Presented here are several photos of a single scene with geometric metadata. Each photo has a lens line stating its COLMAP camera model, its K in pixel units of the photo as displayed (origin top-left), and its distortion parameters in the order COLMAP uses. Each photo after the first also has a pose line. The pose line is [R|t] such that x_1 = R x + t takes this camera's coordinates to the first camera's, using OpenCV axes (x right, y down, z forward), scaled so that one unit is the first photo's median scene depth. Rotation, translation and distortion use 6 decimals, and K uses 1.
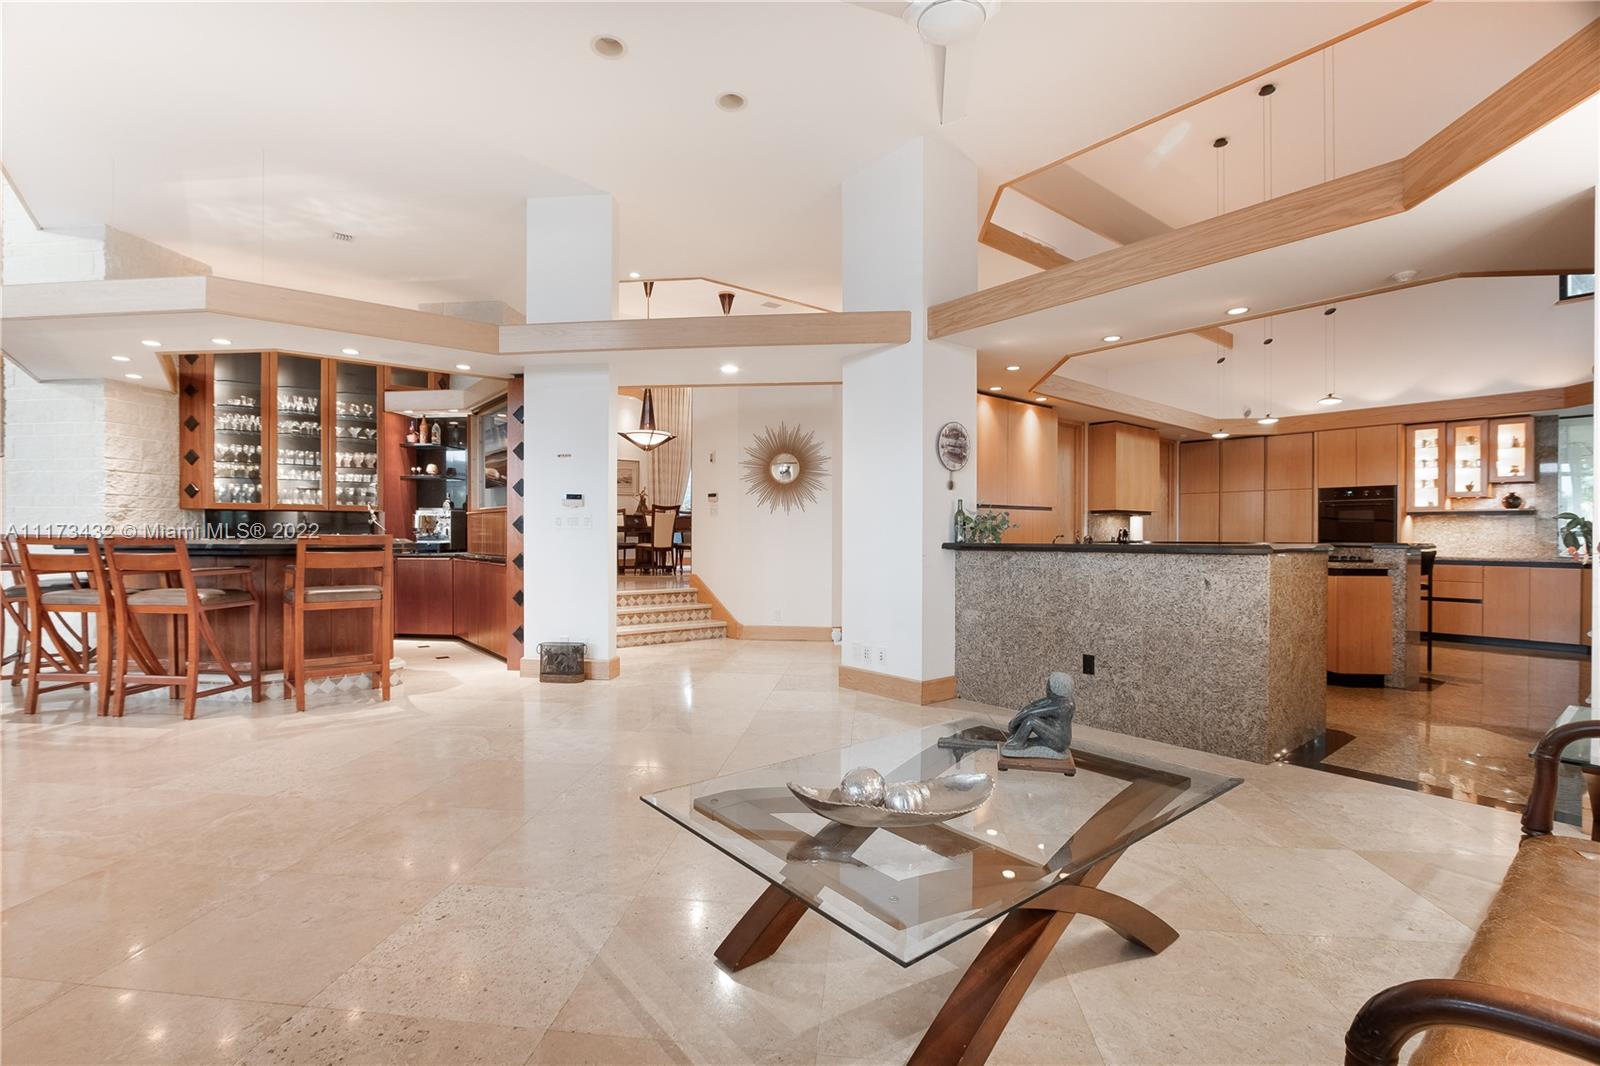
lens RADIAL K [[718.8, 0, 798.4], [0, 718.8, 531.9], [0, 0, 1]] dist [-0.019084, 0.001568]
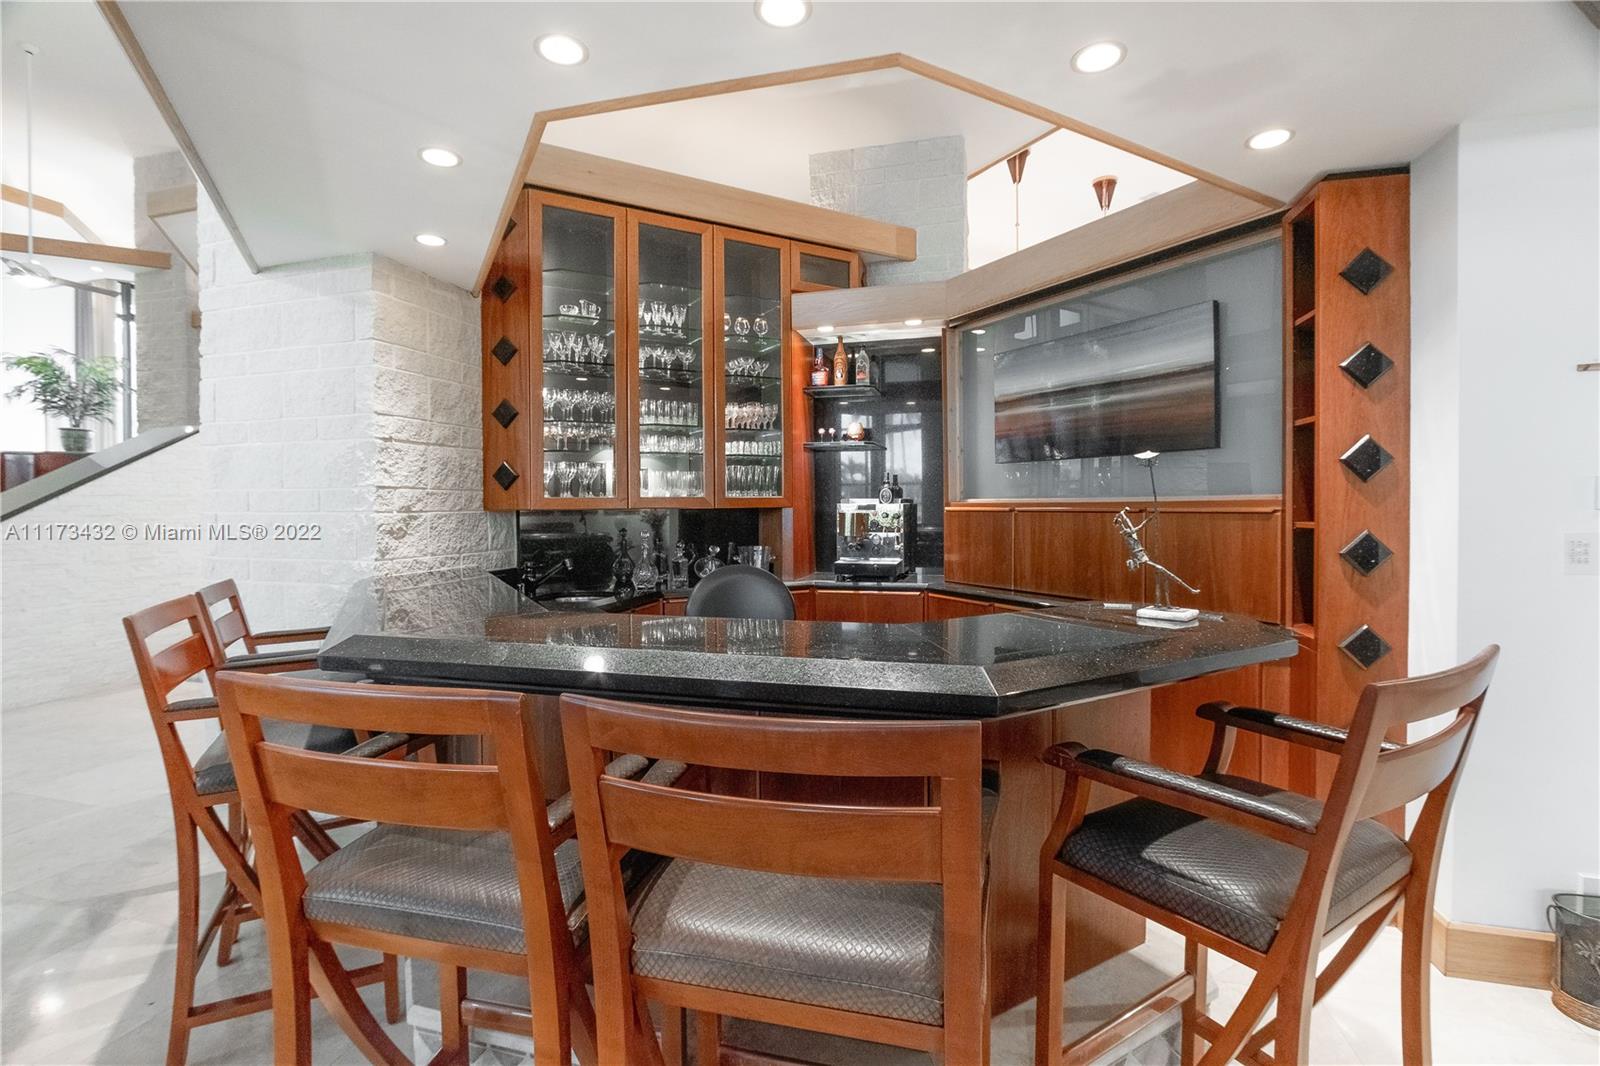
lens RADIAL K [[718.8, 0, 796.0], [0, 718.8, 509.4], [0, 0, 1]] dist [-0.019084, 0.001568]
pose [[0.987321, -0.009207, -0.158470, -0.572730], [0.010353, 0.999926, 0.006406, -0.035482], [0.158399, -0.007965, 0.987343, 0.517347]]
